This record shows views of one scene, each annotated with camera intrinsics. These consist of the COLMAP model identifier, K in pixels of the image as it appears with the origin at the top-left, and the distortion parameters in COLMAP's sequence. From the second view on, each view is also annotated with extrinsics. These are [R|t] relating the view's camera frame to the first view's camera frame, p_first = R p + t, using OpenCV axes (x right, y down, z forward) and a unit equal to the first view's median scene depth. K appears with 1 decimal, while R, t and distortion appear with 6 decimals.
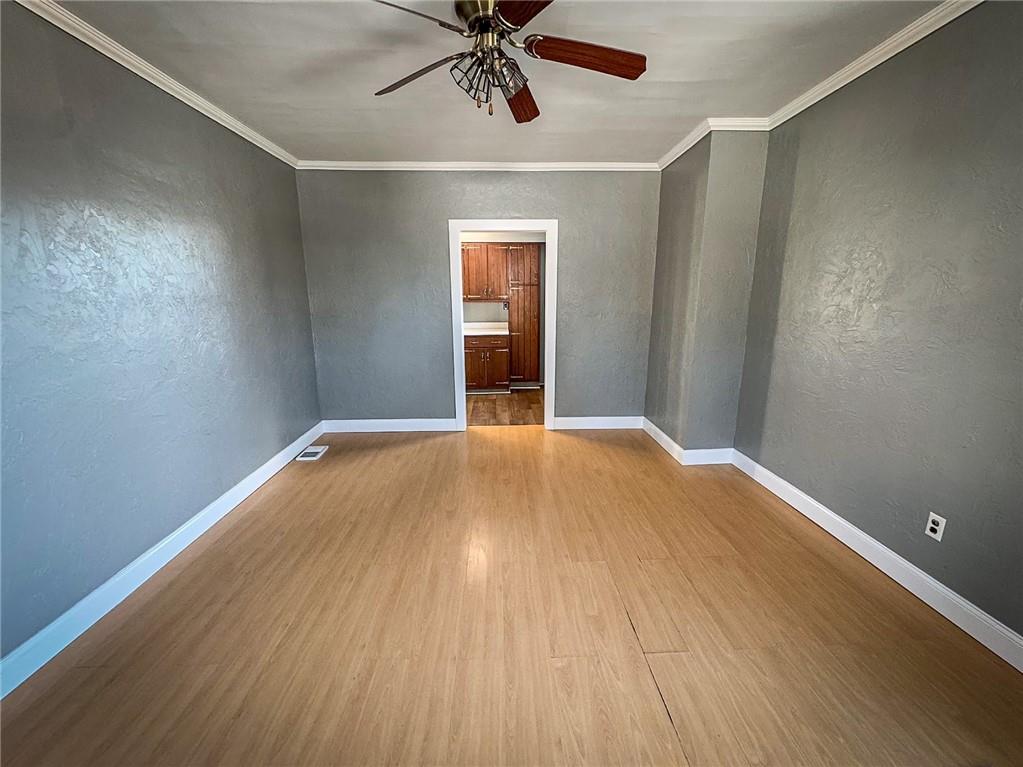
lens RADIAL K [[405.9, 0, 511.1], [0, 405.9, 382.7], [0, 0, 1]] dist [-0.004673, -0.000084]
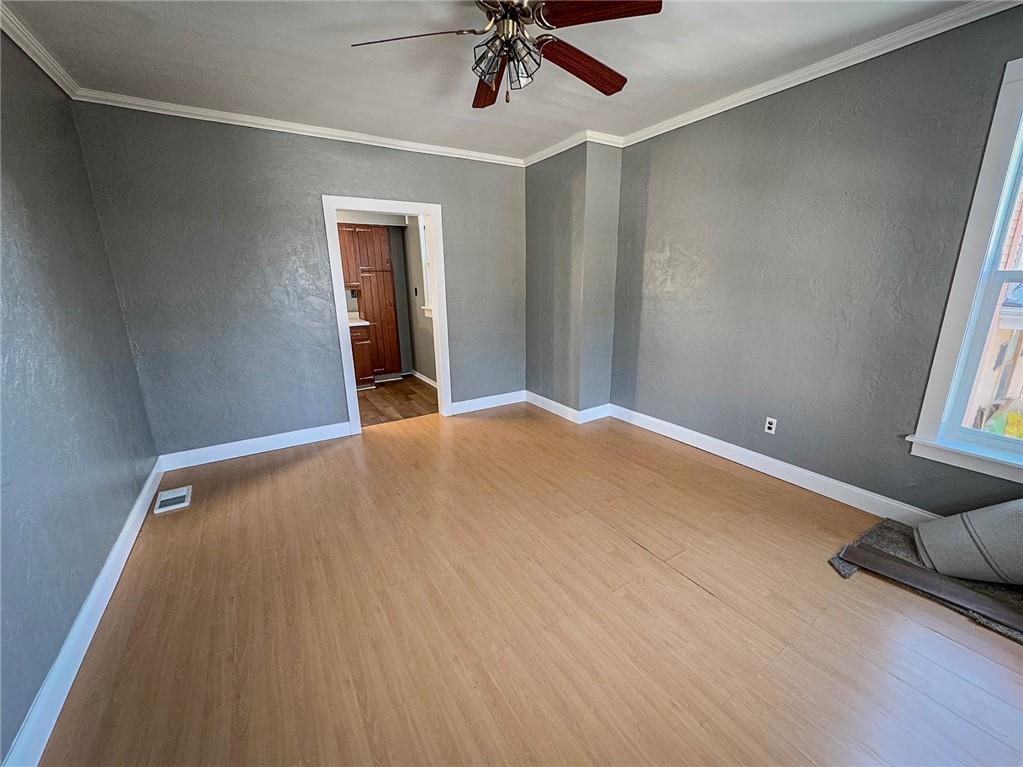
lens RADIAL K [[405.9, 0, 510.8], [0, 405.9, 382.8], [0, 0, 1]] dist [-0.004673, -0.000084]
pose [[0.867126, -0.131003, 0.480553, -0.276183], [0.114904, 0.991382, 0.062924, -0.012947], [-0.484655, 0.000654, 0.874705, 0.050196]]
